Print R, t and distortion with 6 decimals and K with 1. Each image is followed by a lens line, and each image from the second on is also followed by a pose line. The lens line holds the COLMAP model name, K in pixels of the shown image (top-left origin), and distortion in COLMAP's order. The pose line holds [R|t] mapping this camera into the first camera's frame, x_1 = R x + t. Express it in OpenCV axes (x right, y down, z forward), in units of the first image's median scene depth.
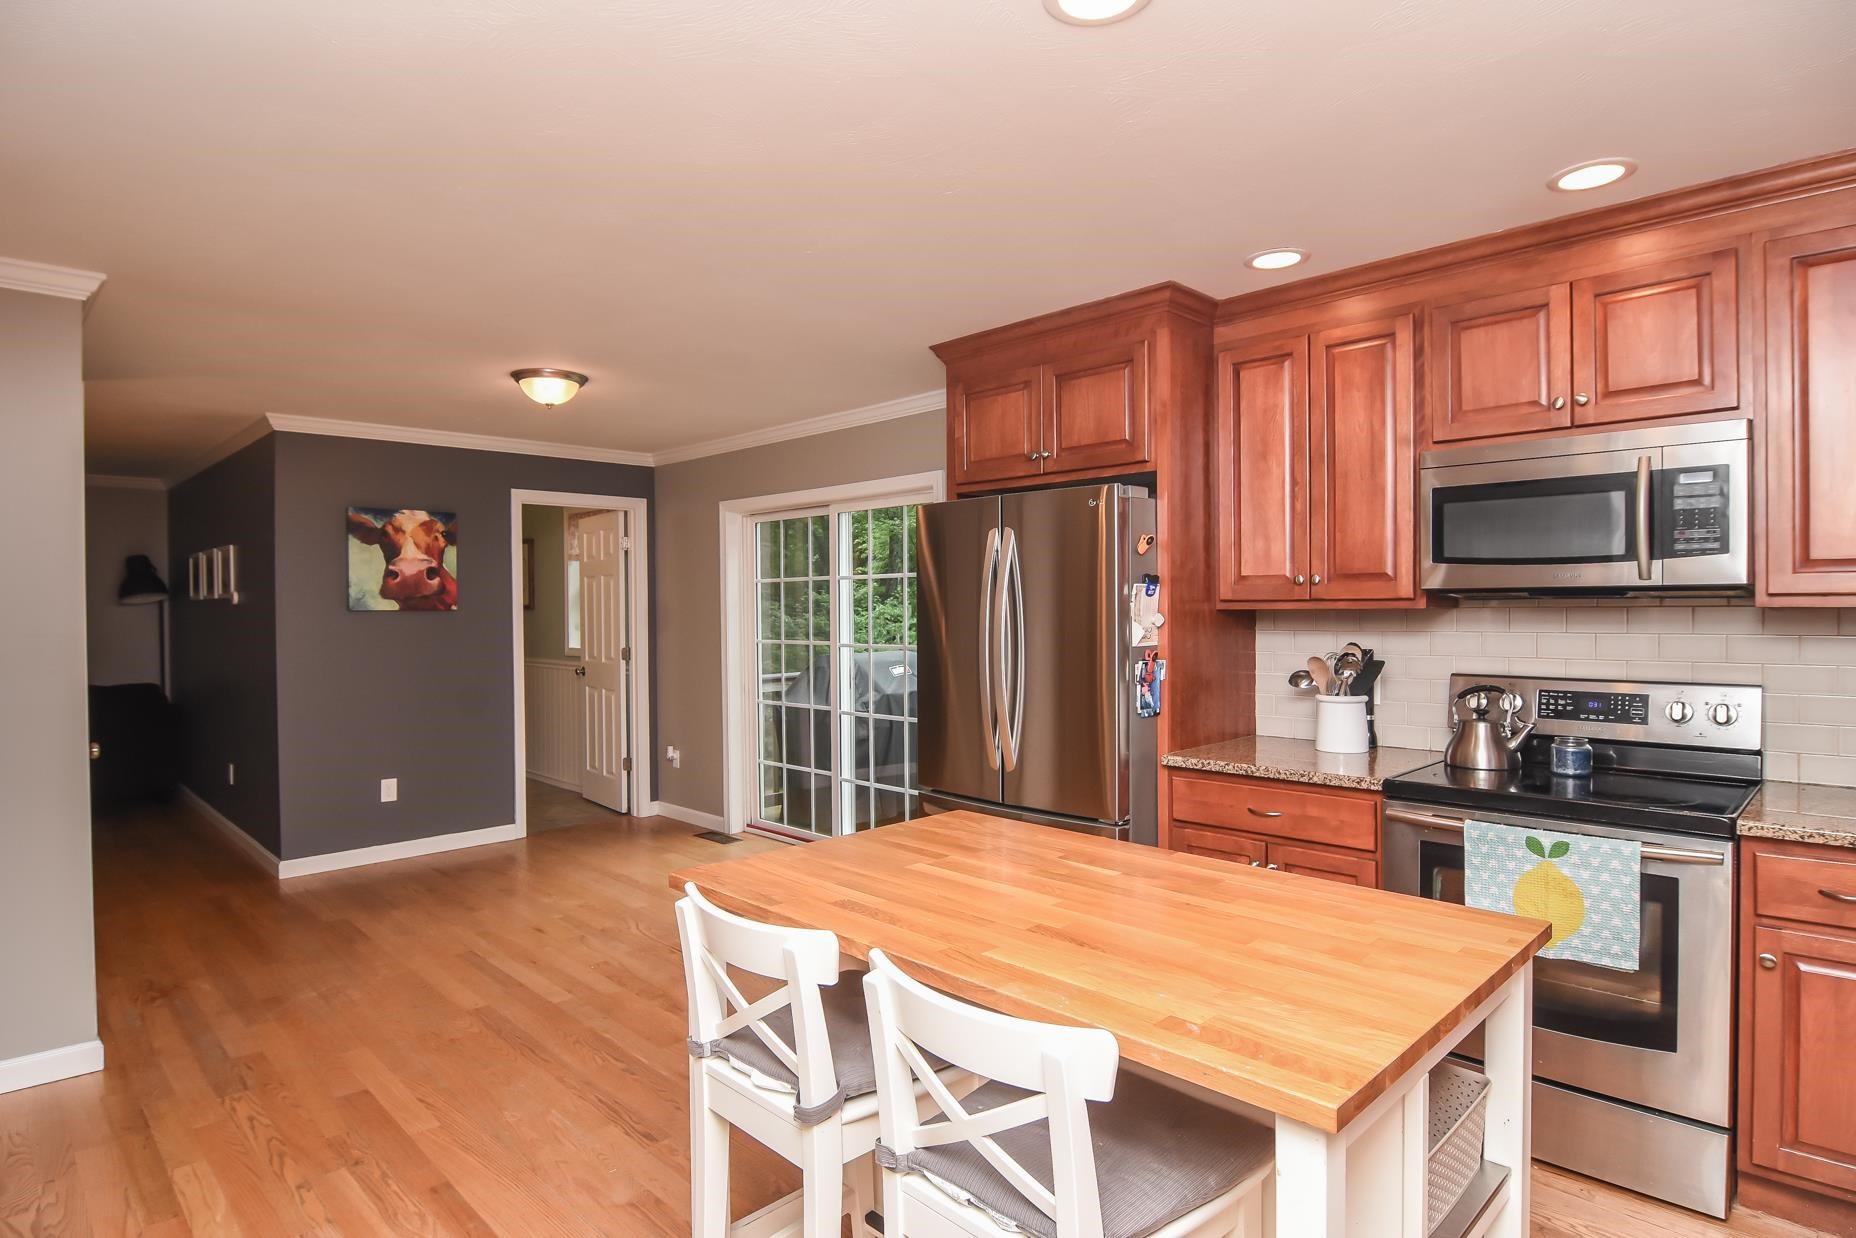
lens RADIAL K [[1001.2, 0, 928.0], [0, 1001.2, 619.0], [0, 0, 1]] dist [-0.002094, -0.000643]
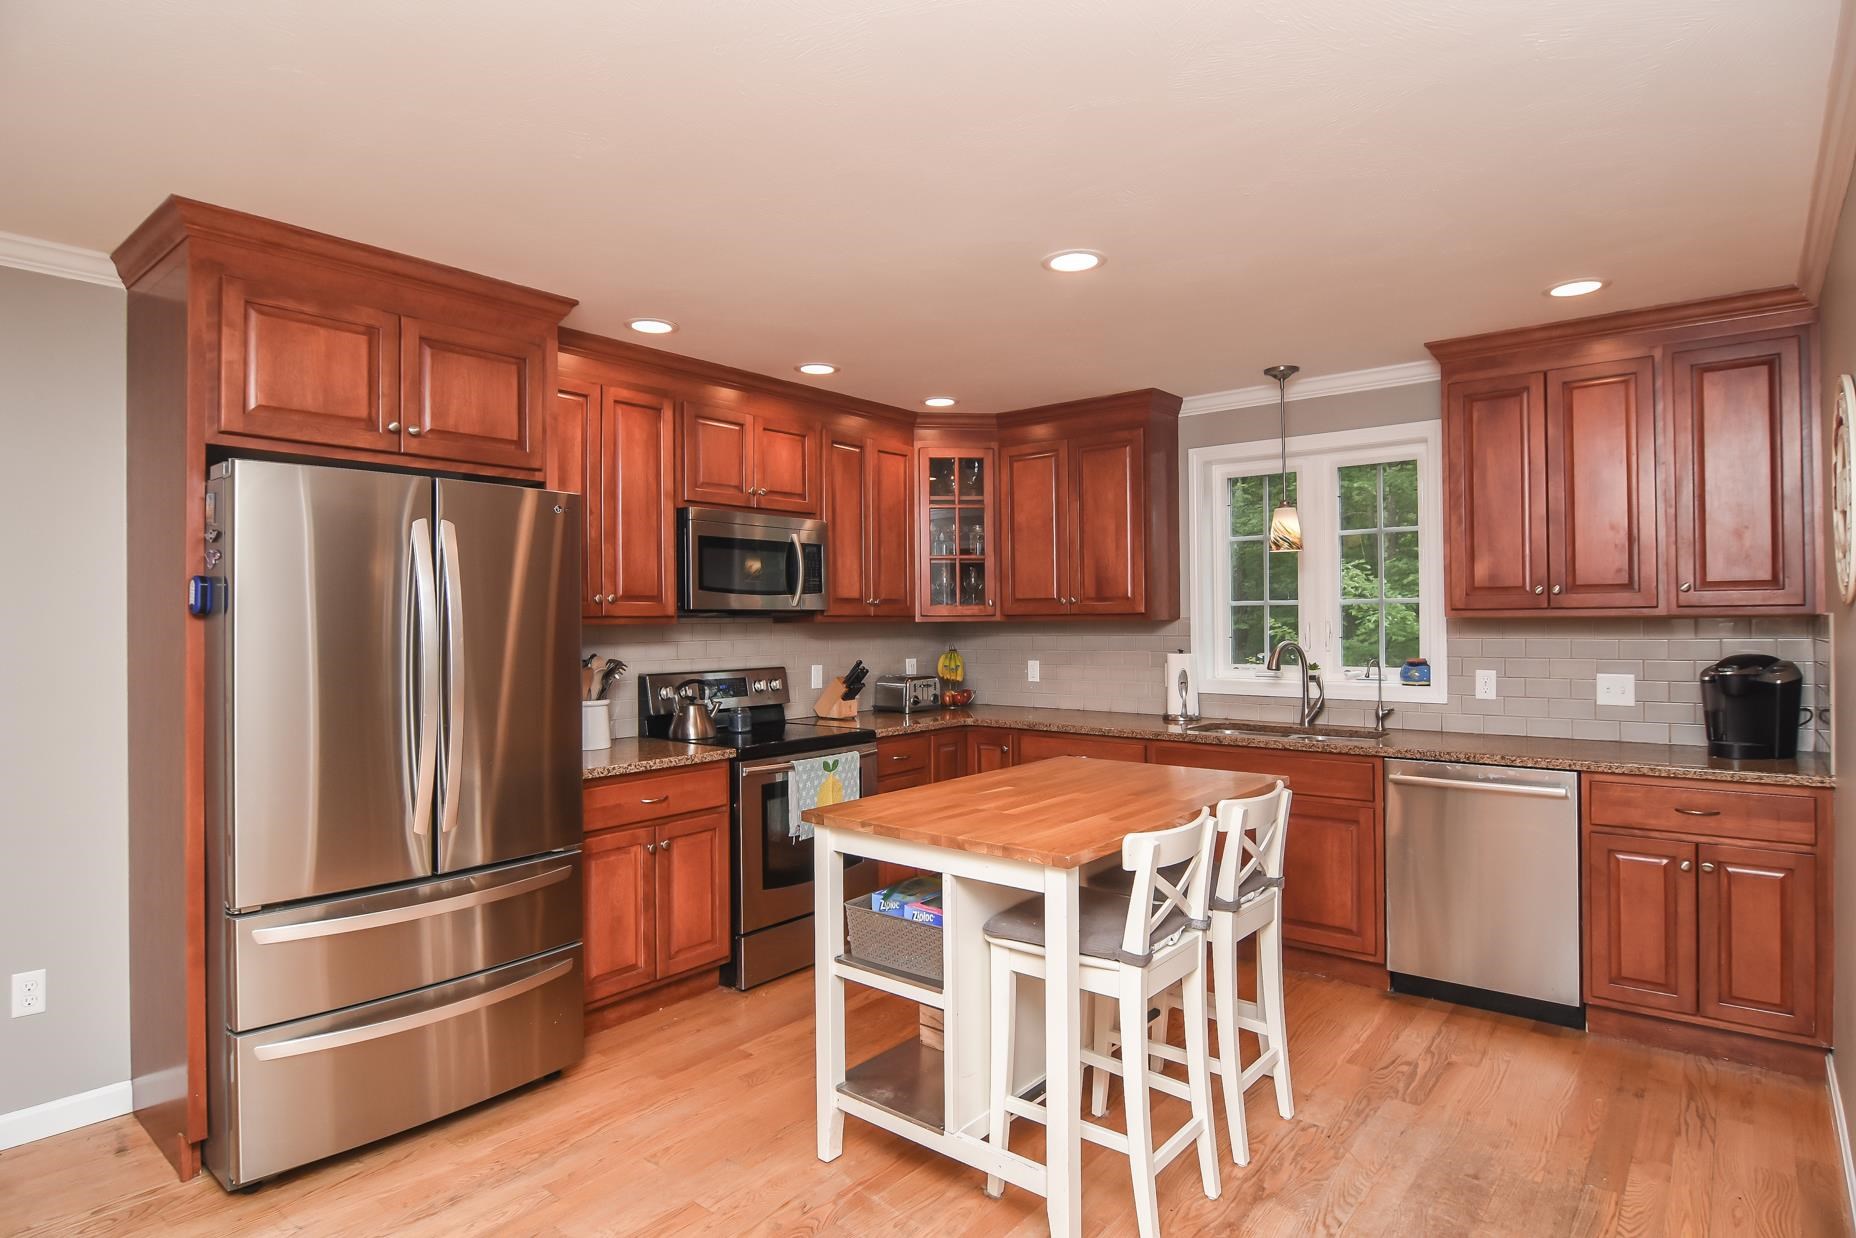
lens RADIAL K [[1001.2, 0, 928.0], [0, 1001.2, 619.0], [0, 0, 1]] dist [-0.002094, -0.000643]
pose [[-0.101546, 0.011646, 0.994763, -0.861912], [0.026489, 0.999609, -0.008999, 0.003559], [-0.994478, 0.025436, -0.101815, 0.817816]]
